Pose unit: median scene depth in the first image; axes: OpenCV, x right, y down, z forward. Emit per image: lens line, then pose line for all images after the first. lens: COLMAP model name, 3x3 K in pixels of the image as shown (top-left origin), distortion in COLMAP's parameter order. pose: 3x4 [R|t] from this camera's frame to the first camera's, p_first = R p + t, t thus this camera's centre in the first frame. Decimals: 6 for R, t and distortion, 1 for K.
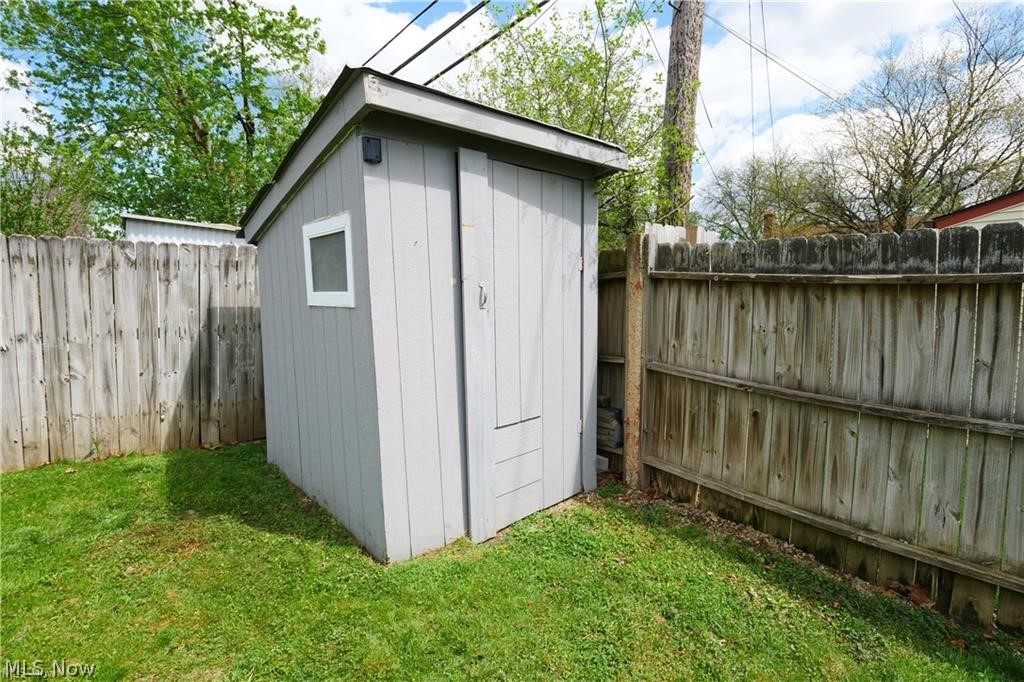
lens RADIAL K [[501.8, 0, 513.0], [0, 501.8, 339.6], [0, 0, 1]] dist [-0.003942, -0.000384]
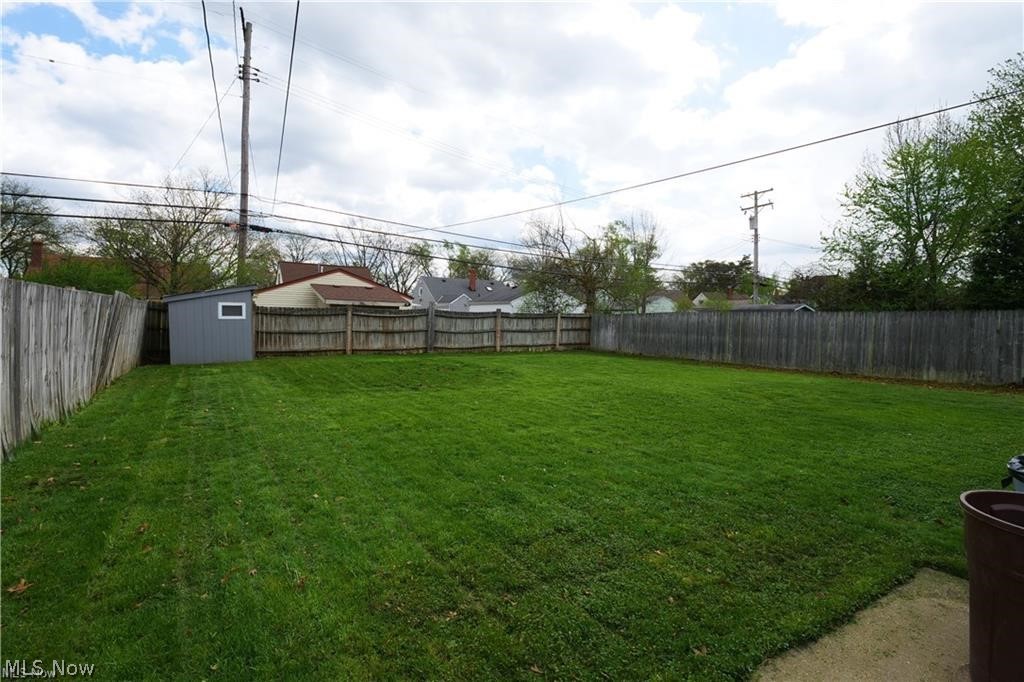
lens RADIAL K [[501.8, 0, 512.7], [0, 501.8, 333.1], [0, 0, 1]] dist [-0.003942, -0.000384]
pose [[0.171720, -0.023827, 0.984858, -4.898434], [0.076039, 0.997046, 0.010863, 0.256236], [-0.982207, 0.073022, 0.173024, -2.743055]]
